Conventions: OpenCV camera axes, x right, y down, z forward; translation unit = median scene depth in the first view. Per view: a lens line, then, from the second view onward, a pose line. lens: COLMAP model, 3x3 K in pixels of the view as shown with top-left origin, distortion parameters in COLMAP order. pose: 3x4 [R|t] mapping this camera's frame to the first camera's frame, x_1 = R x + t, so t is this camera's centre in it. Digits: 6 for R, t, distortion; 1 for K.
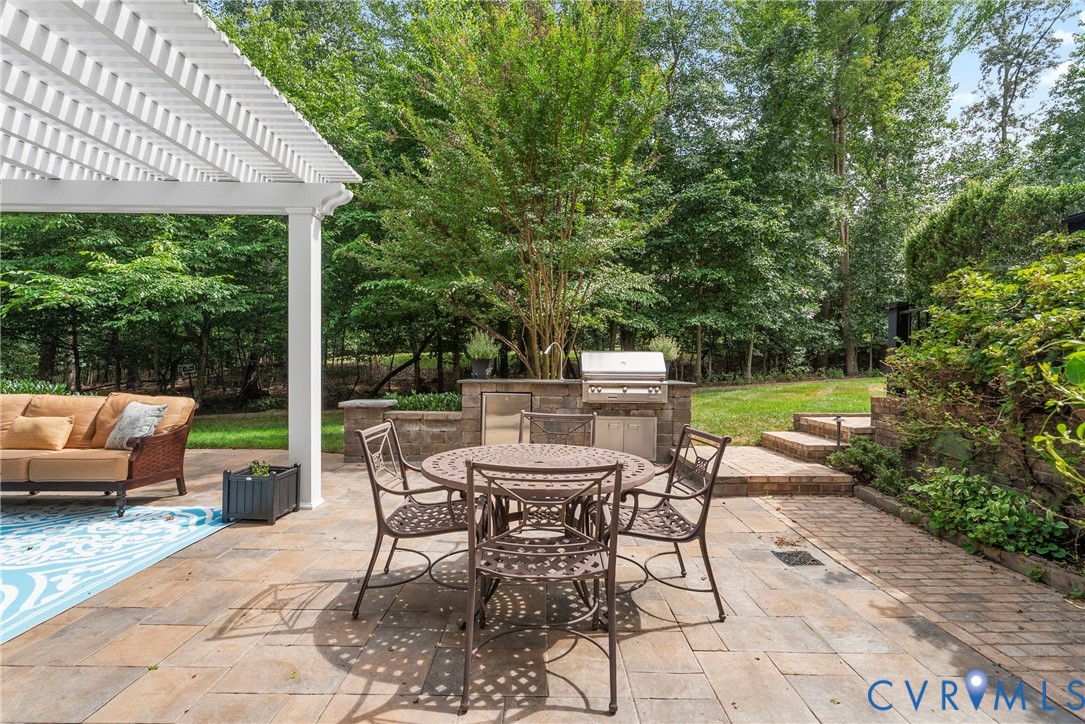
lens RADIAL K [[493.3, 0, 540.6], [0, 493.3, 374.3], [0, 0, 1]] dist [-0.008868, 0.003625]
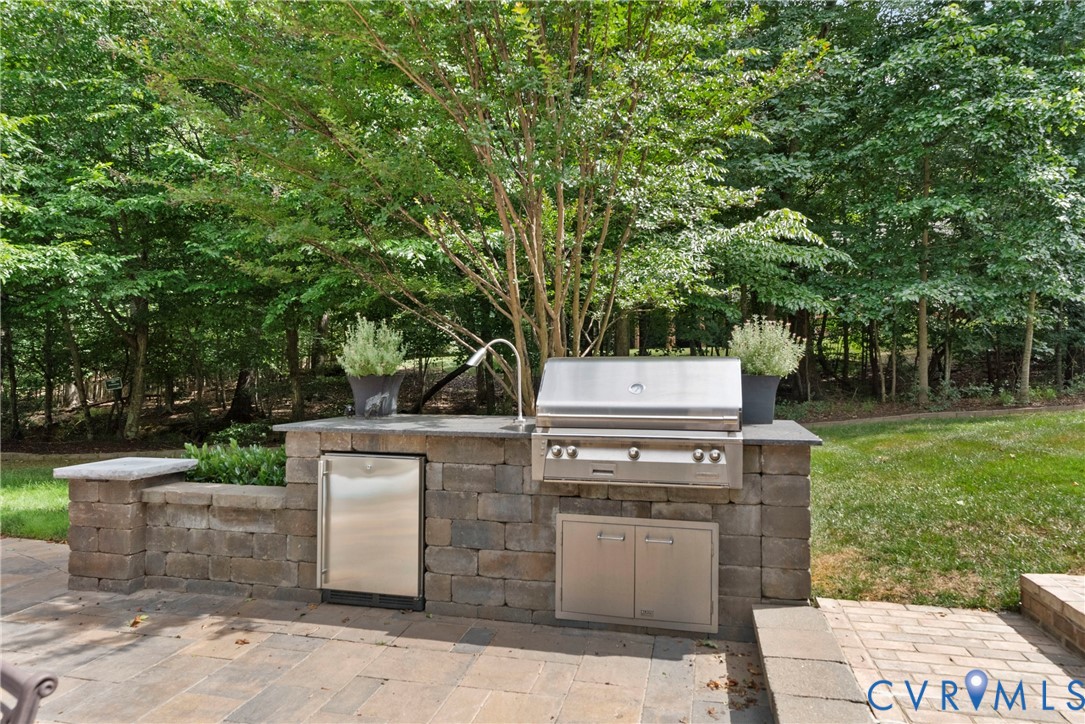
lens RADIAL K [[676.9, 0, 546.6], [0, 676.9, 365.9], [0, 0, 1]] dist [0.002464, 0.007714]
pose [[0.974082, -0.007470, -0.226072, 0.111101], [0.003053, 0.999798, -0.019882, -0.014652], [0.226175, 0.018676, 0.973908, 0.213813]]
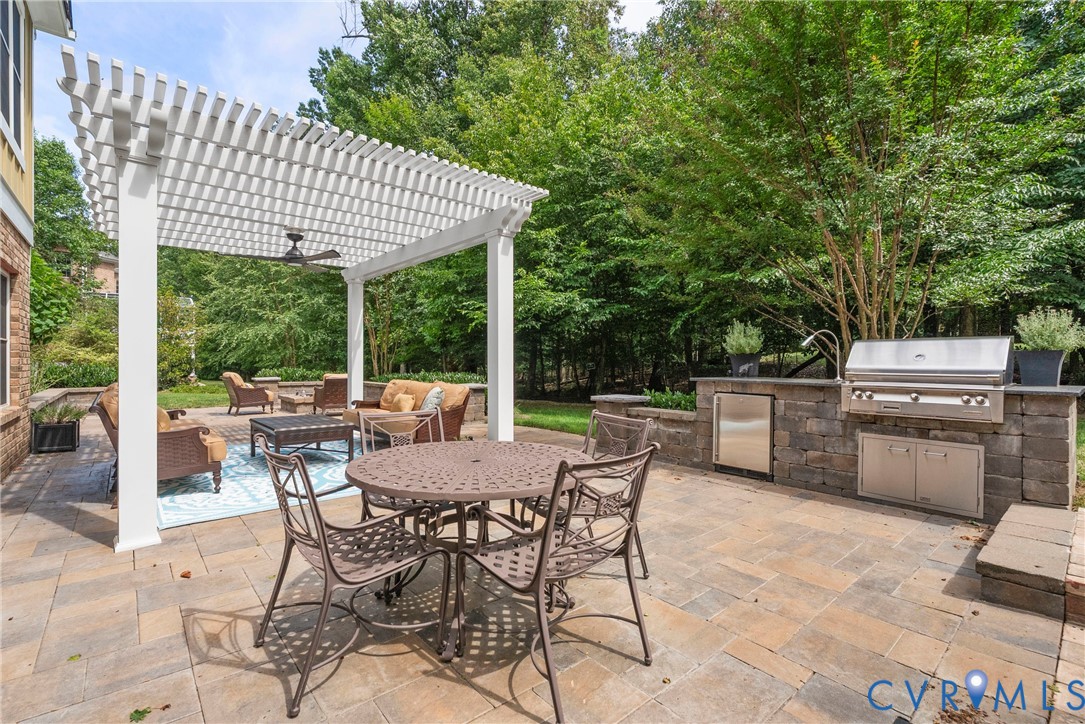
lens RADIAL K [[493.3, 0, 544.3], [0, 493.3, 358.0], [0, 0, 1]] dist [-0.008868, 0.003625]
pose [[0.653265, -0.009421, -0.757070, 0.167133], [-0.014429, 0.999586, -0.024890, 0.001405], [0.756991, 0.027183, 0.652859, 0.101544]]
